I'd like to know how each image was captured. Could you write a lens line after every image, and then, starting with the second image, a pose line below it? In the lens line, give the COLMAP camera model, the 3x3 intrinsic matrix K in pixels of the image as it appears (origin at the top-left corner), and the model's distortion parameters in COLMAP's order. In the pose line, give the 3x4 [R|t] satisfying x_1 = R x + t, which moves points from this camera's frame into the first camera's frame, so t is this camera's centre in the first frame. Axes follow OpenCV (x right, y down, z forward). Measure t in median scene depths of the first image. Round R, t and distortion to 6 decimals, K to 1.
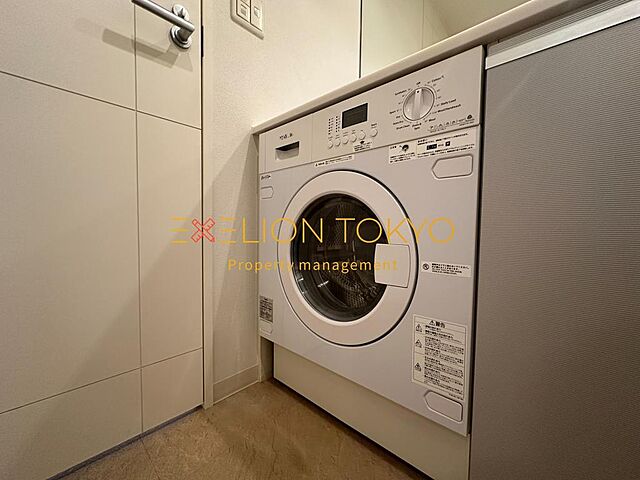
lens RADIAL K [[256.5, 0, 319.6], [0, 256.5, 239.7], [0, 0, 1]] dist [-0.003851, 0.000255]
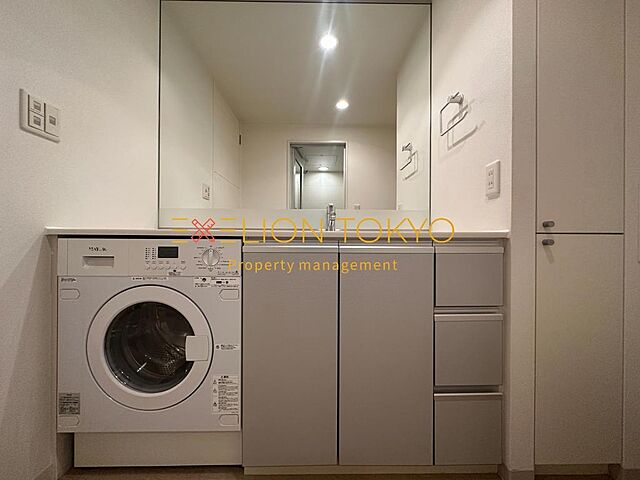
lens RADIAL K [[256.5, 0, 321.2], [0, 256.5, 239.7], [0, 0, 1]] dist [-0.003851, 0.000255]
pose [[0.727179, -0.010199, 0.686372, -0.244795], [0.037109, 0.999012, -0.024471, -0.490237], [-0.685444, 0.043265, 0.726838, -0.720893]]
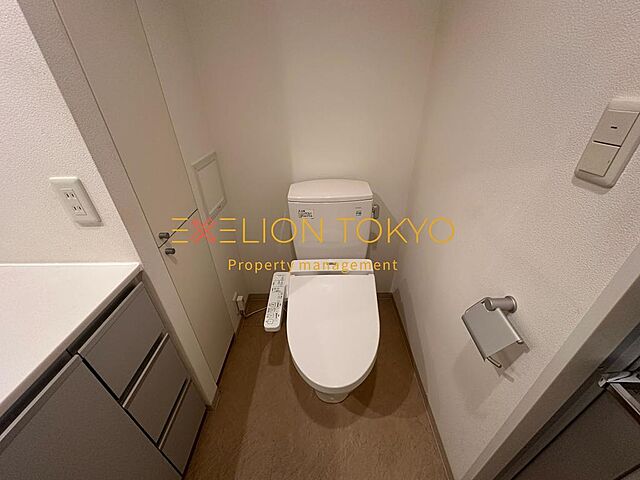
lens RADIAL K [[256.5, 0, 319.9], [0, 256.5, 242.7], [0, 0, 1]] dist [-0.003851, 0.000255]
pose [[-0.670253, -0.393819, 0.629021, 0.214531], [0.047649, 0.823001, 0.566038, -1.332136], [-0.740602, 0.409361, -0.532853, -0.407581]]
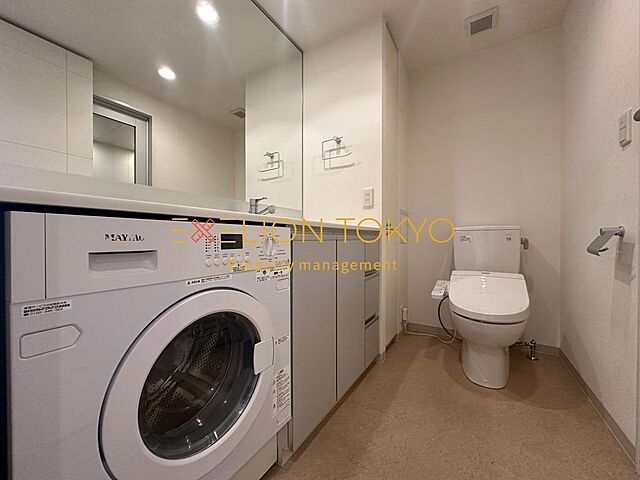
lens RADIAL K [[256.5, 0, 319.7], [0, 256.5, 239.7], [0, 0, 1]] dist [-0.003851, 0.000255]
pose [[-0.190007, -0.020174, 0.981576, -1.072997], [0.042021, 0.998706, 0.028661, -0.511714], [-0.980883, 0.046693, -0.188913, 0.841136]]
